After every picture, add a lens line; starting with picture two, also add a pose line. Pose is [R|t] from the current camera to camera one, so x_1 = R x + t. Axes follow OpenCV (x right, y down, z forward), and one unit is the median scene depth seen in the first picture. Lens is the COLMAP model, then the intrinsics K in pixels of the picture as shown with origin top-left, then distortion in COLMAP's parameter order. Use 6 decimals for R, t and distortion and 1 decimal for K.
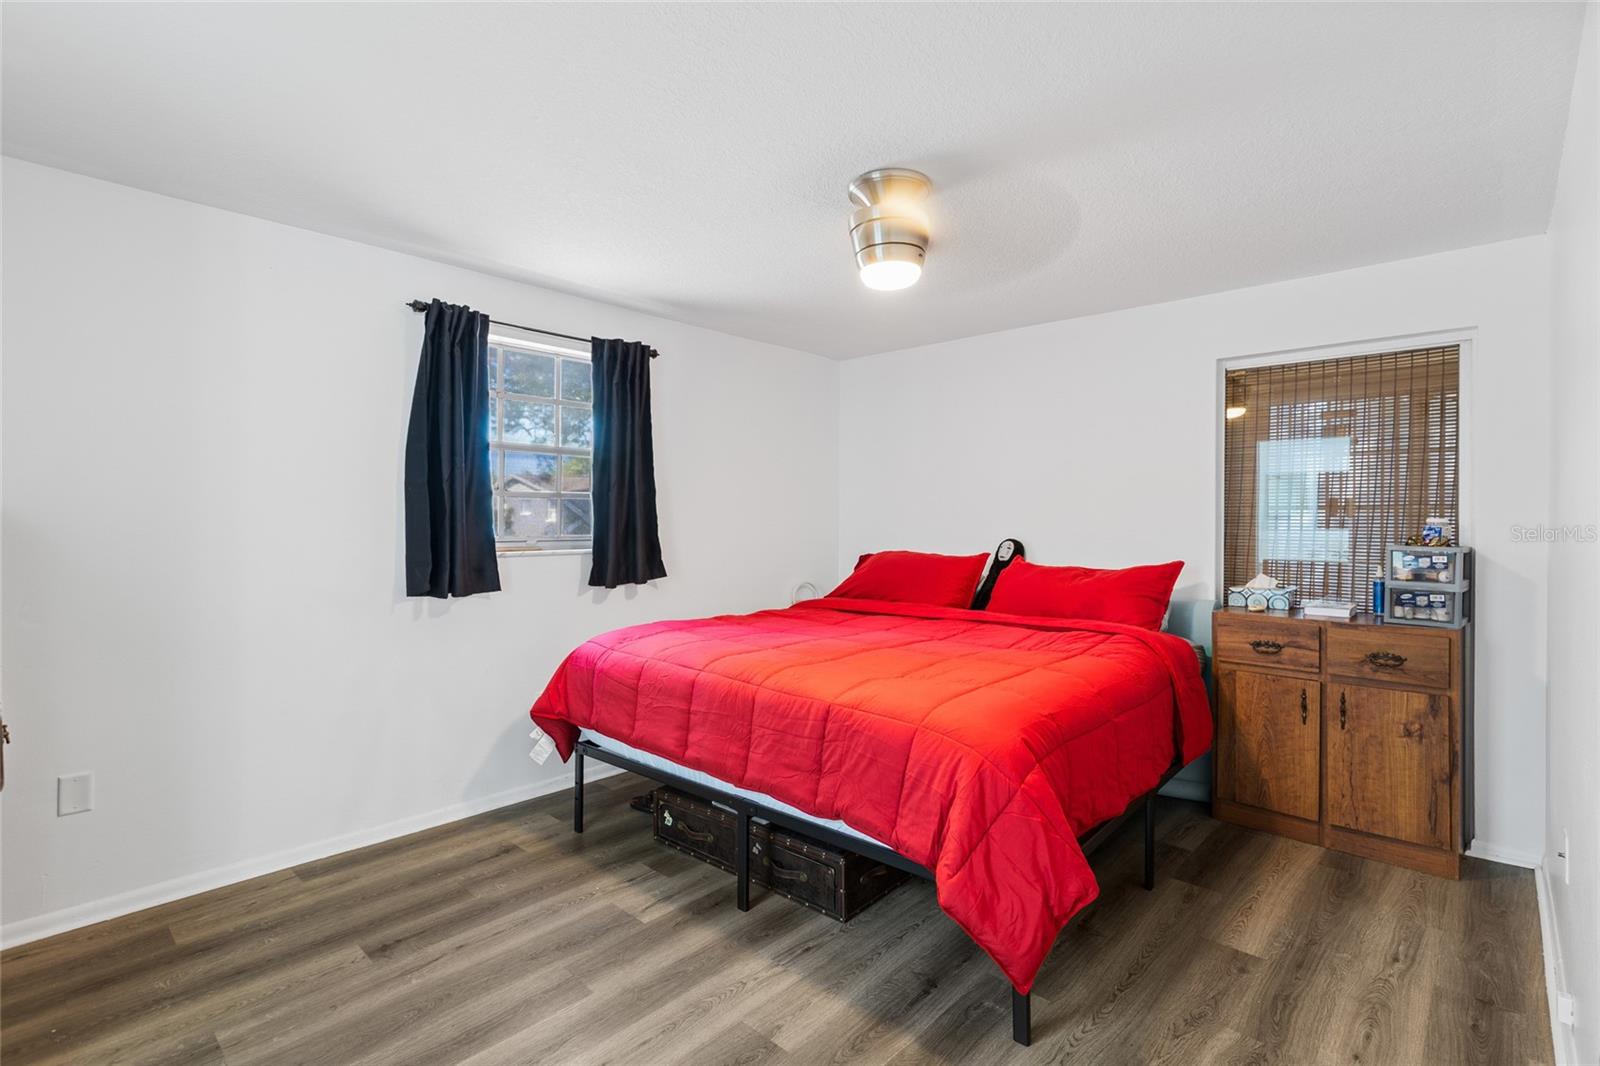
lens RADIAL K [[728.1, 0, 811.4], [0, 728.1, 516.6], [0, 0, 1]] dist [0.001710, 0.000178]
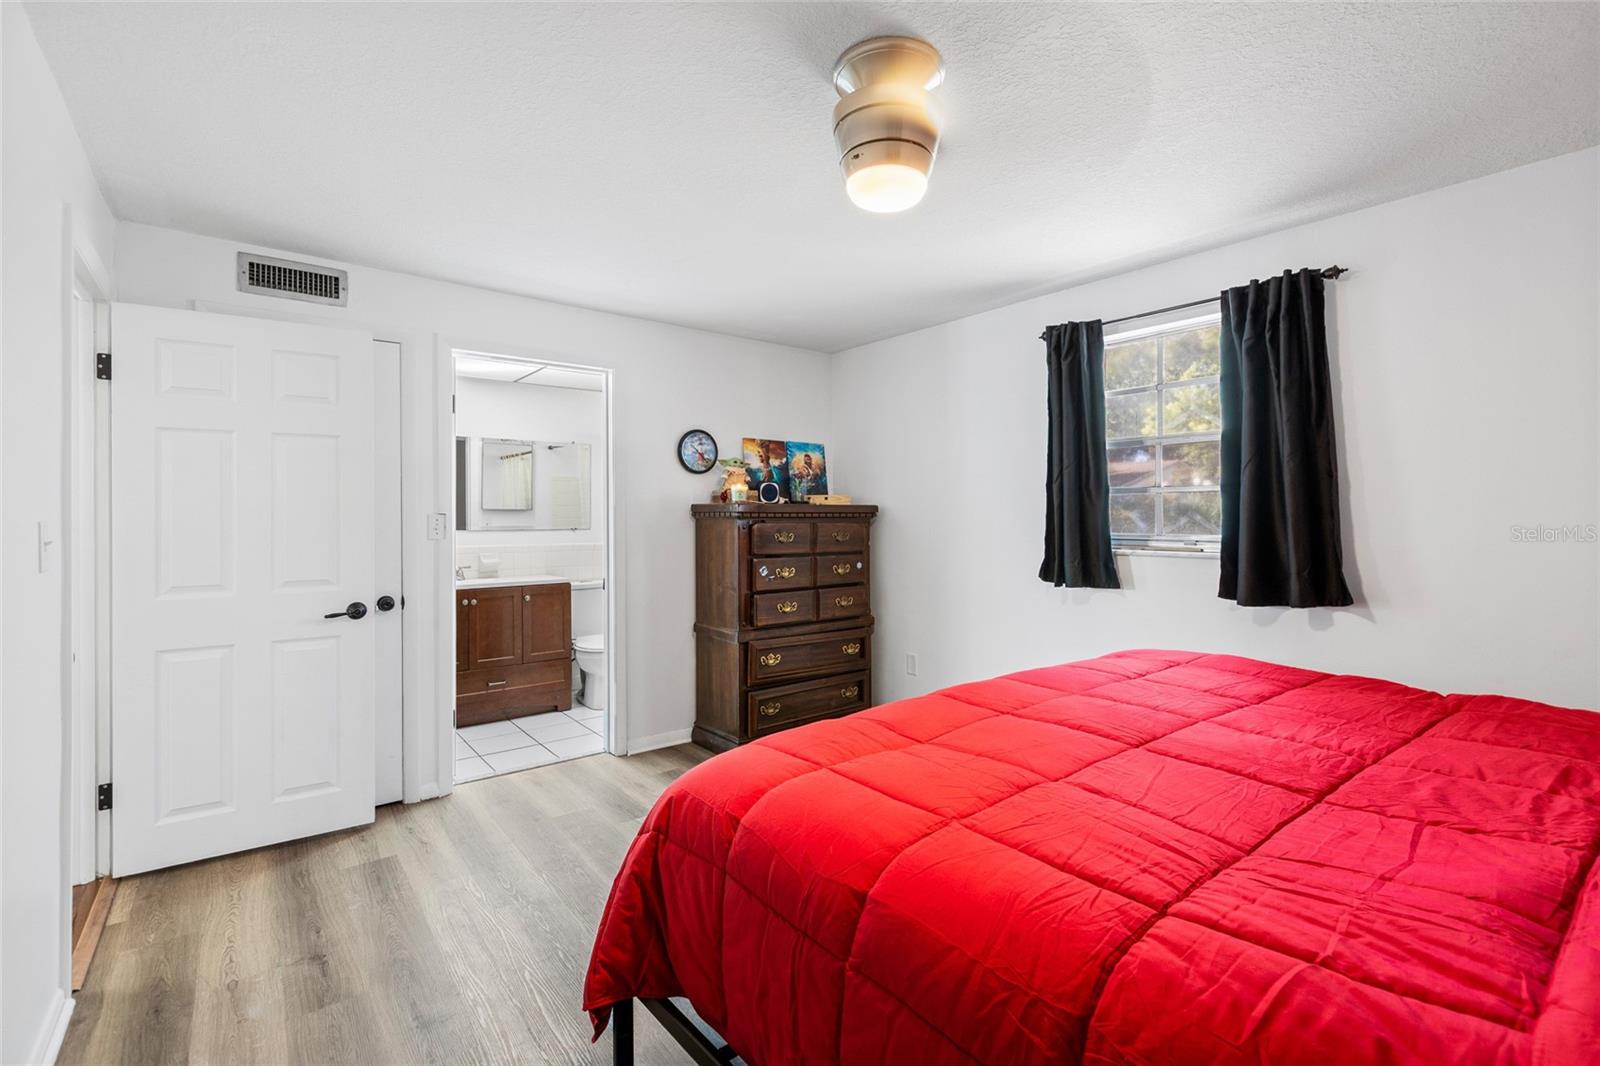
lens RADIAL K [[728.1, 0, 811.4], [0, 728.1, 516.6], [0, 0, 1]] dist [0.001710, 0.000178]
pose [[-0.150643, 0.004529, -0.988578, 0.598625], [0.009141, 0.999953, 0.003189, -0.004232], [0.988546, -0.008556, -0.150678, 0.703230]]
